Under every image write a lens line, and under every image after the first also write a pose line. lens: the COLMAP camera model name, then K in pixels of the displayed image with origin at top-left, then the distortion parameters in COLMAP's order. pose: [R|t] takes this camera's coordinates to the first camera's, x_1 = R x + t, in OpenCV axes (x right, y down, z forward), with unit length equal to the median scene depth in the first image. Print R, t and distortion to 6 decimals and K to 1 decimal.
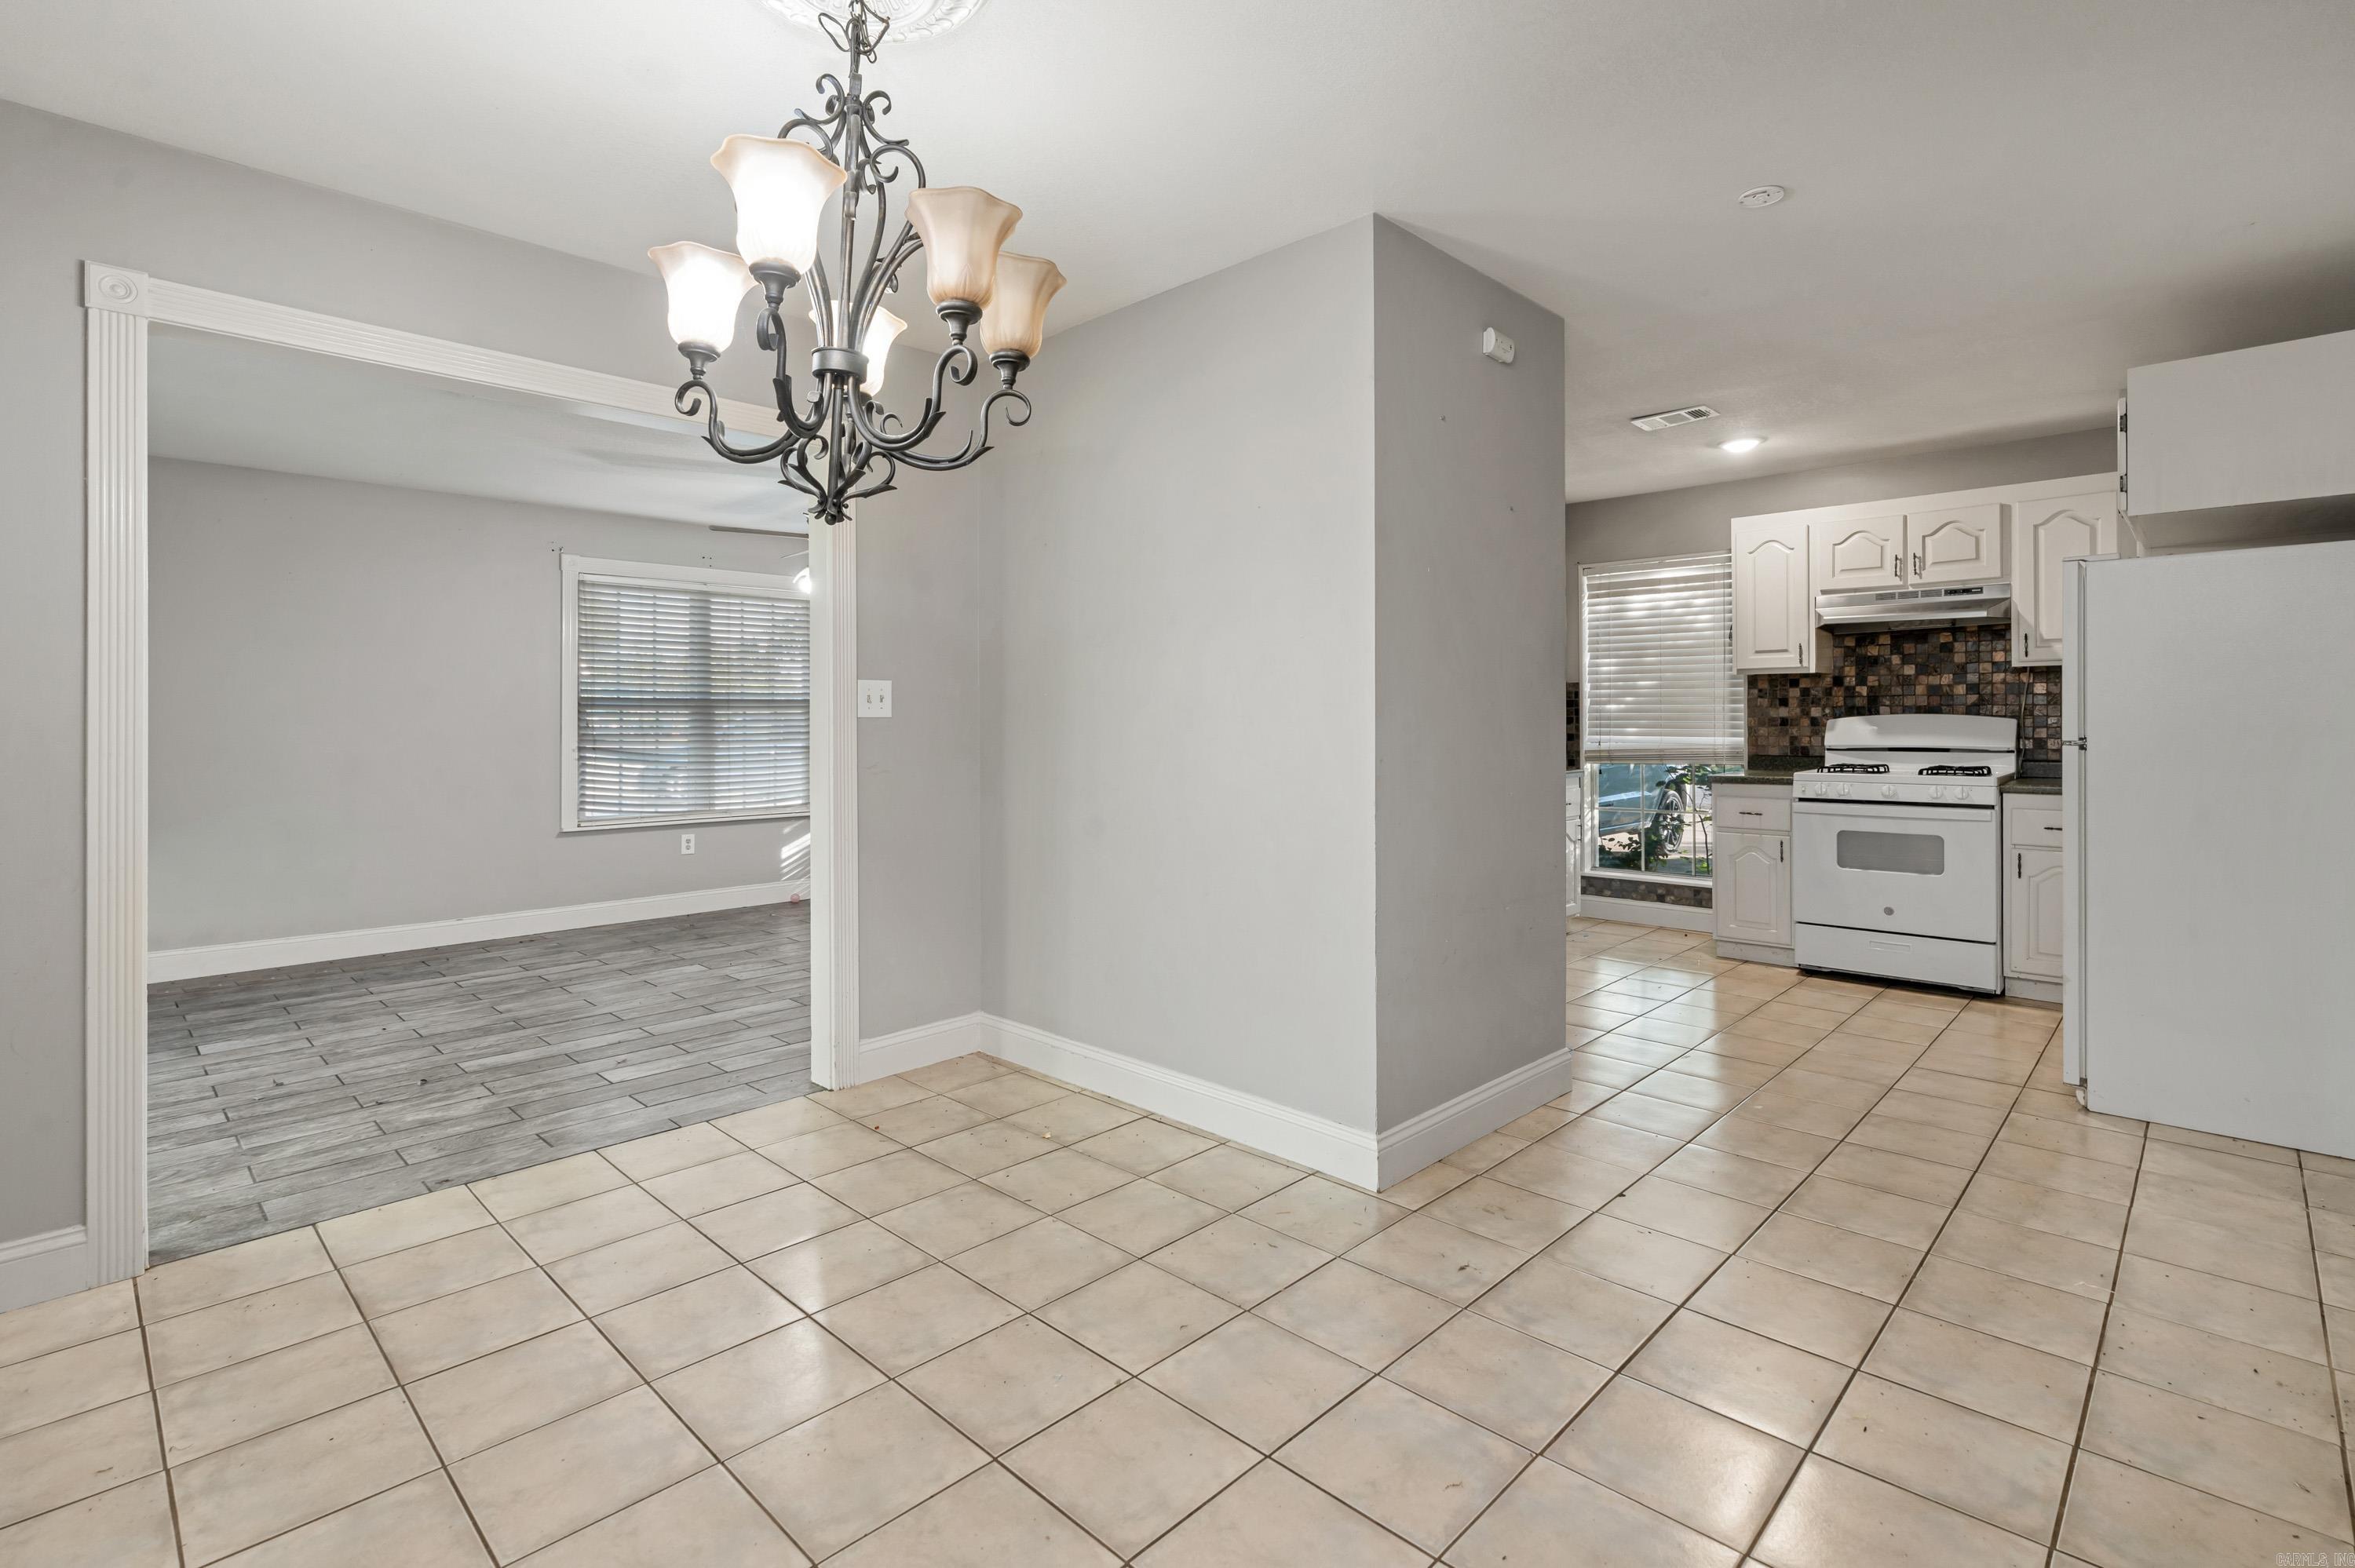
lens RADIAL K [[1097.0, 0, 1142.3], [0, 1097.0, 723.8], [0, 0, 1]] dist [-0.001307, 0.000245]
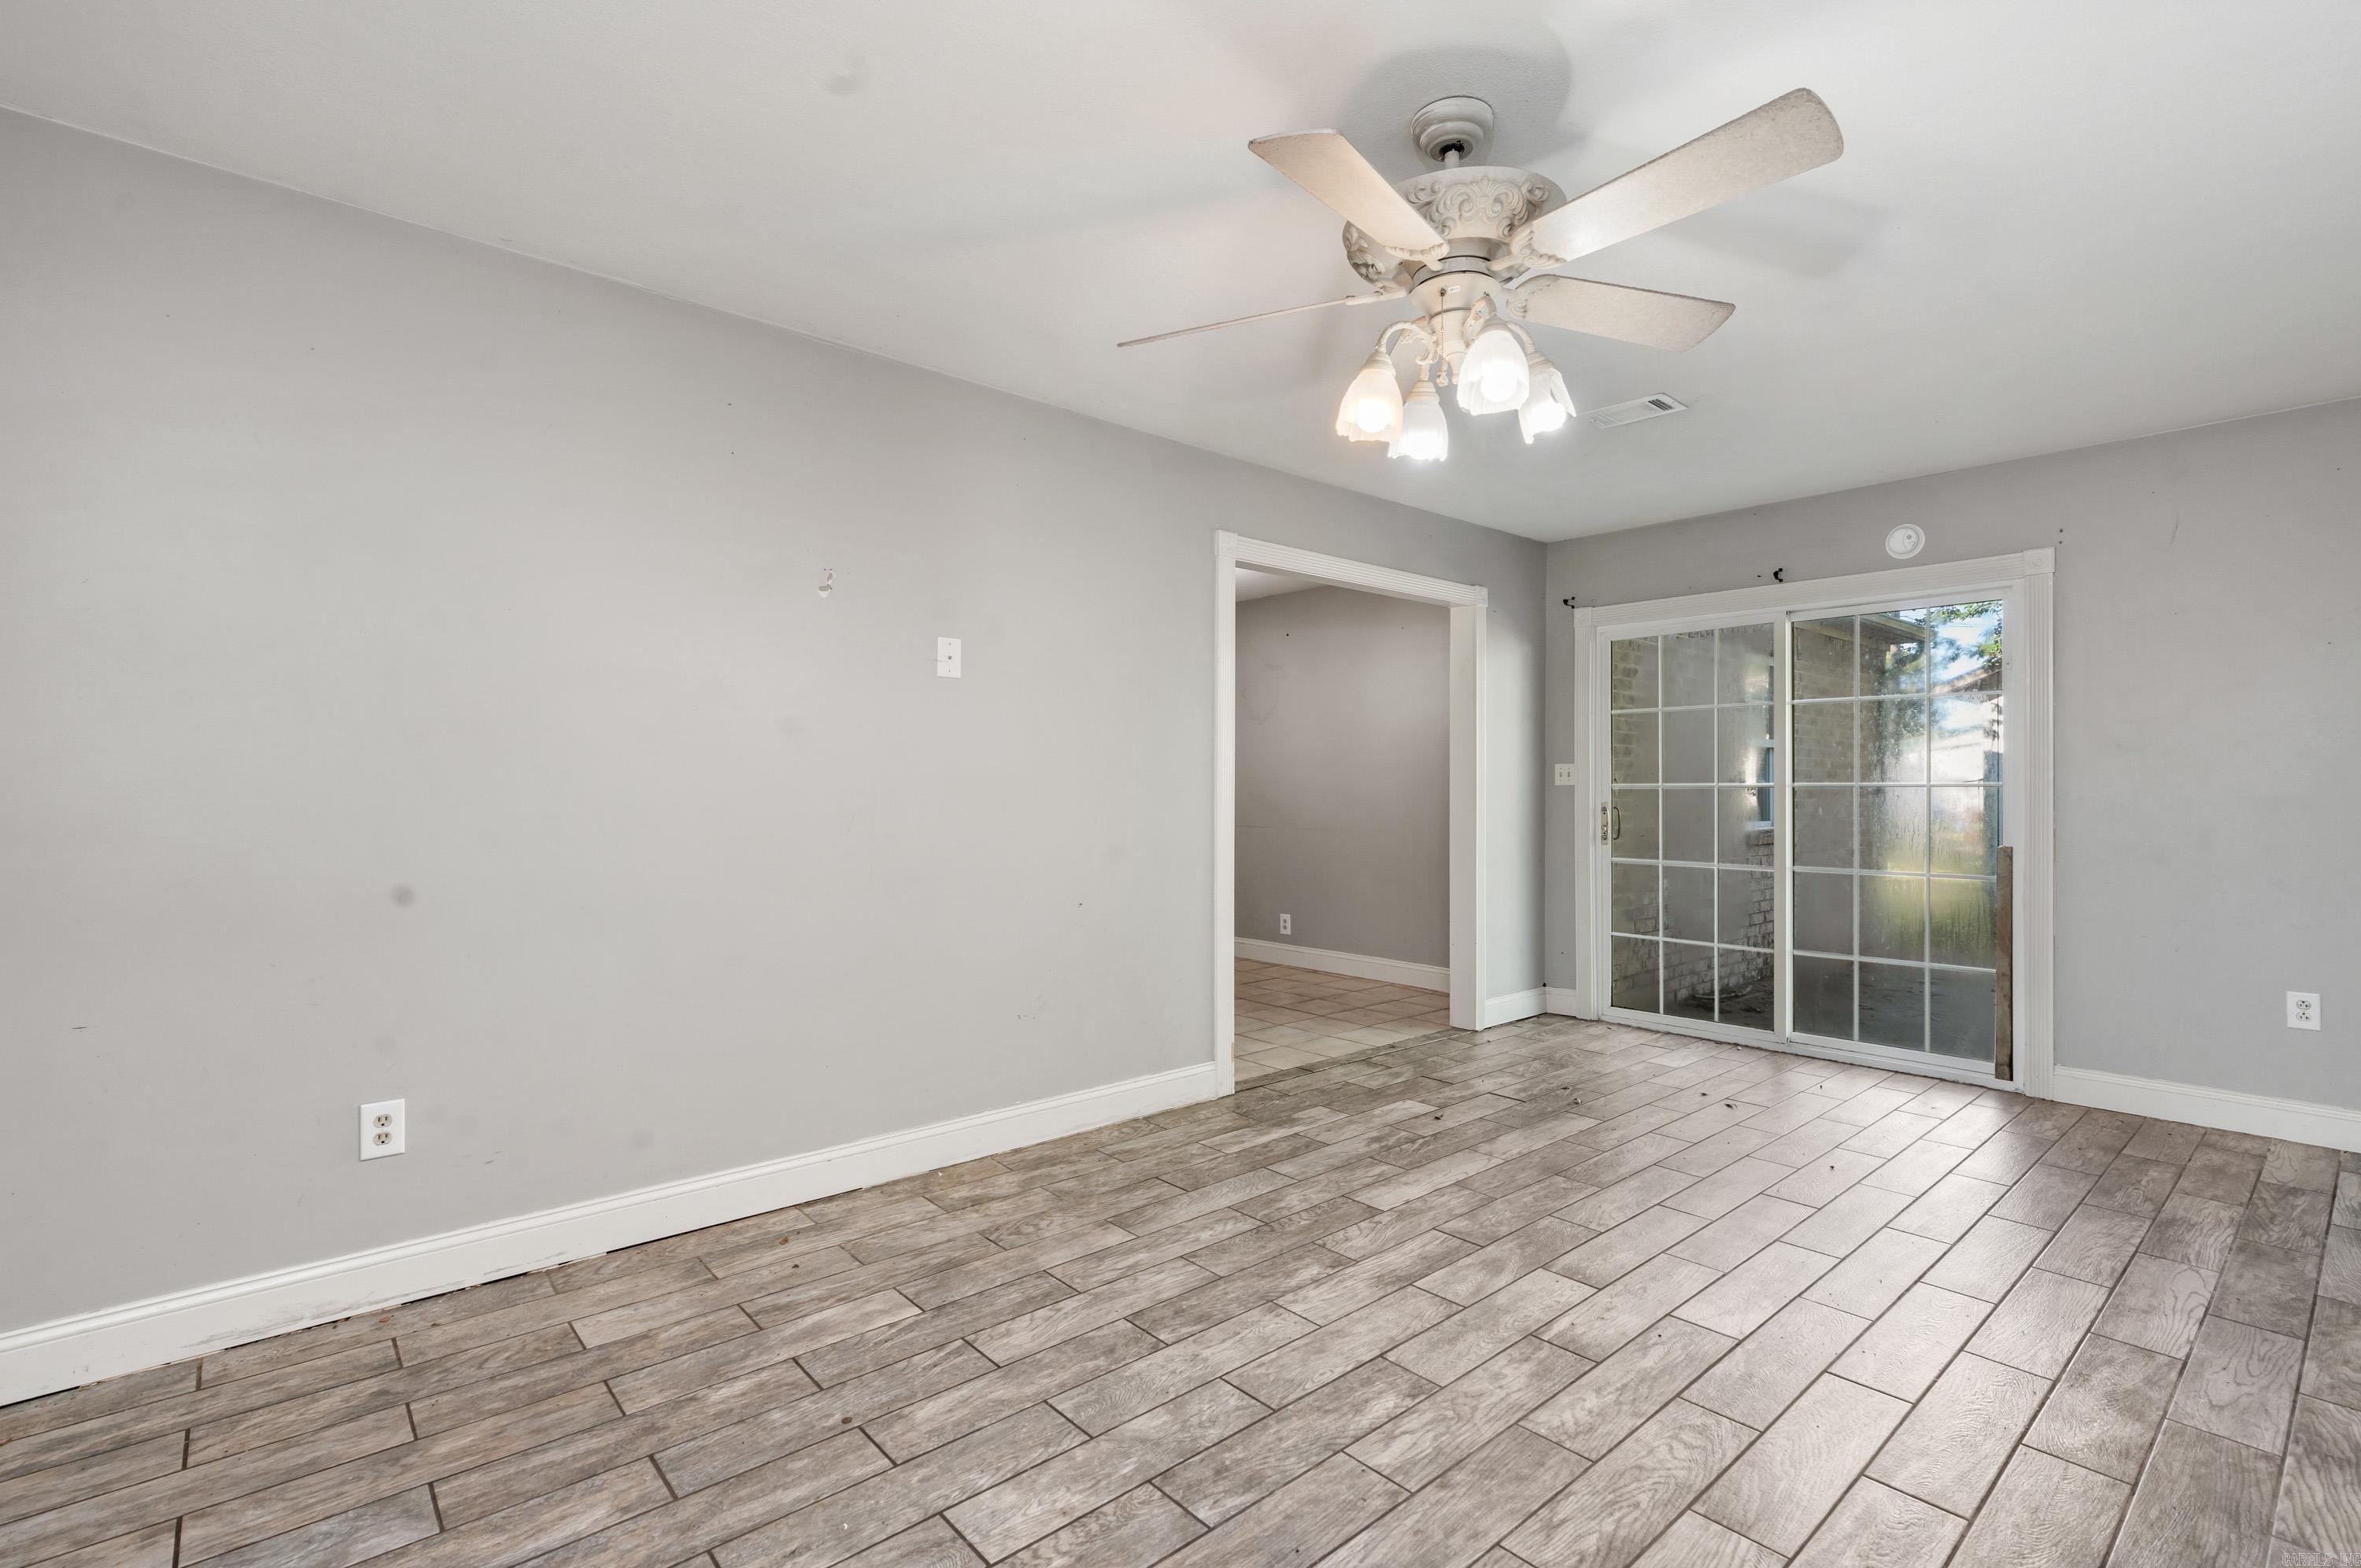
lens RADIAL K [[1066.3, 0, 1174.0], [0, 1066.3, 783.4], [0, 0, 1]] dist [-0.004103, 0.000255]
pose [[-0.998033, 0.002979, 0.062625, -0.356775], [0.002628, 0.999980, -0.005679, 0.003364], [-0.062641, -0.005503, -0.998021, 2.460995]]
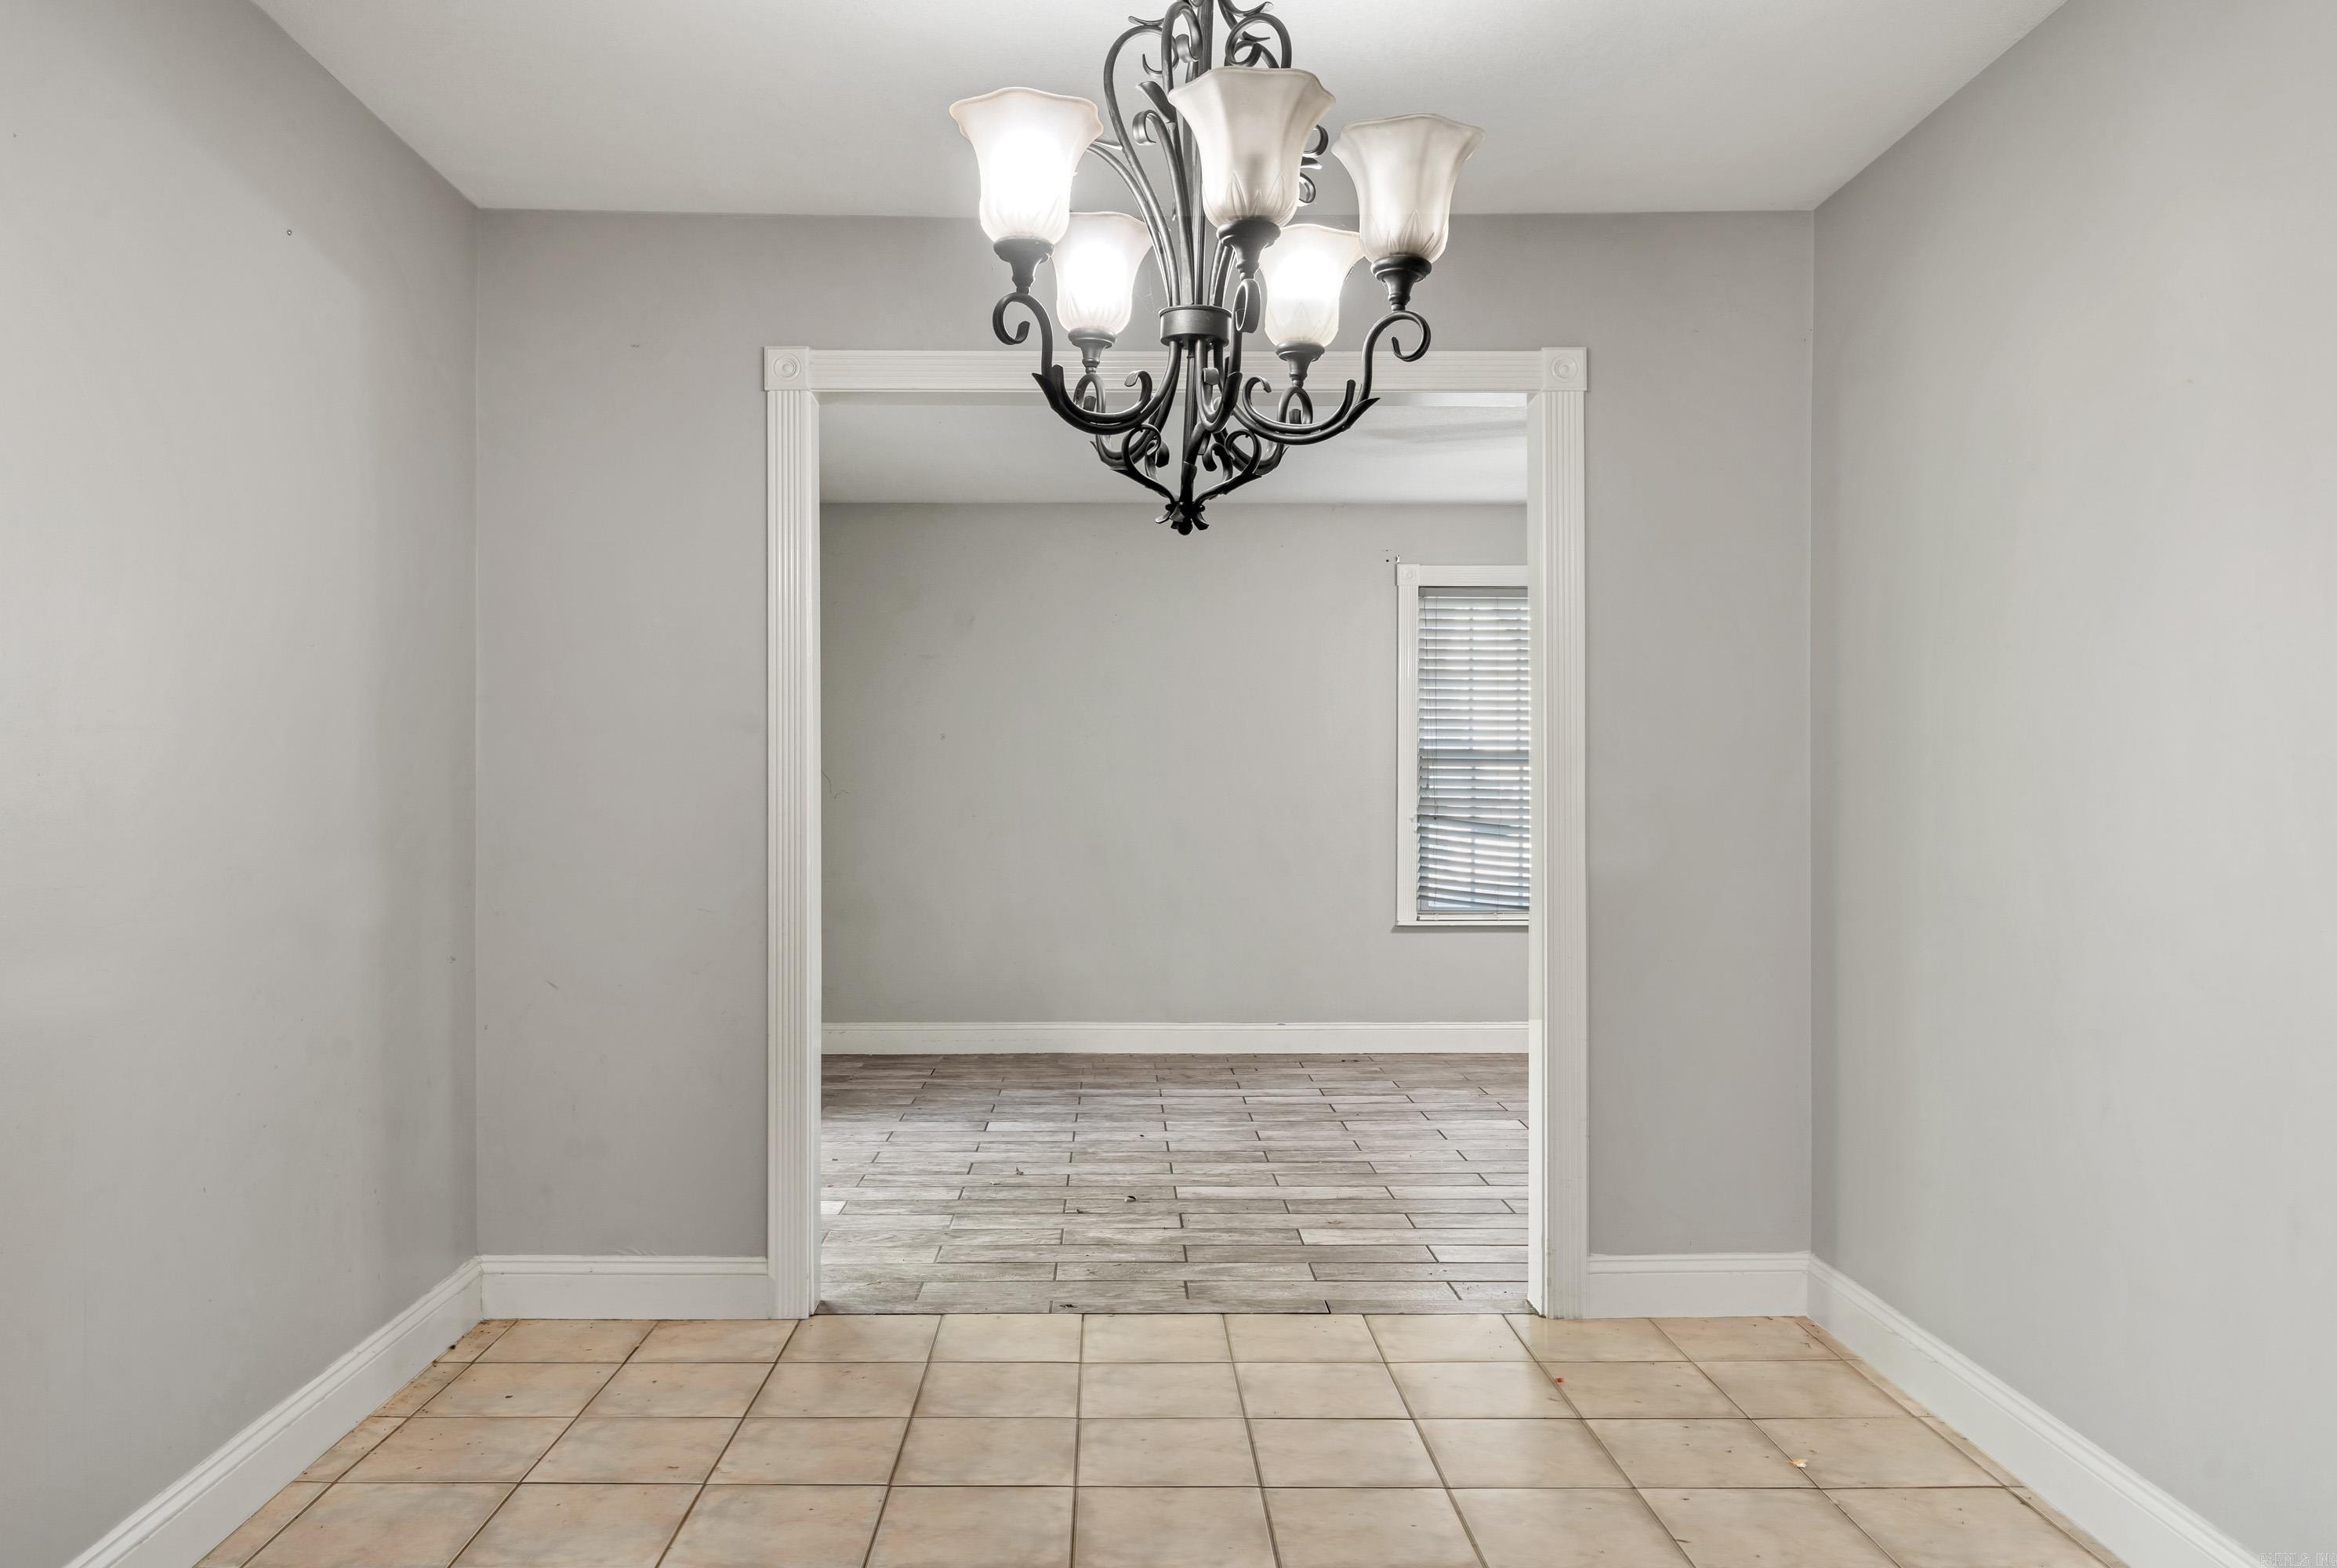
lens RADIAL K [[1646.1, 0, 1114.3], [0, 1646.1, 792.0], [0, 0, 1]] dist [-0.007138, 0.002208]
pose [[0.708463, 0.007731, -0.705706, 0.288651], [-0.003822, 0.999967, 0.007118, -0.004508], [0.705738, -0.002346, 0.708469, 0.081598]]
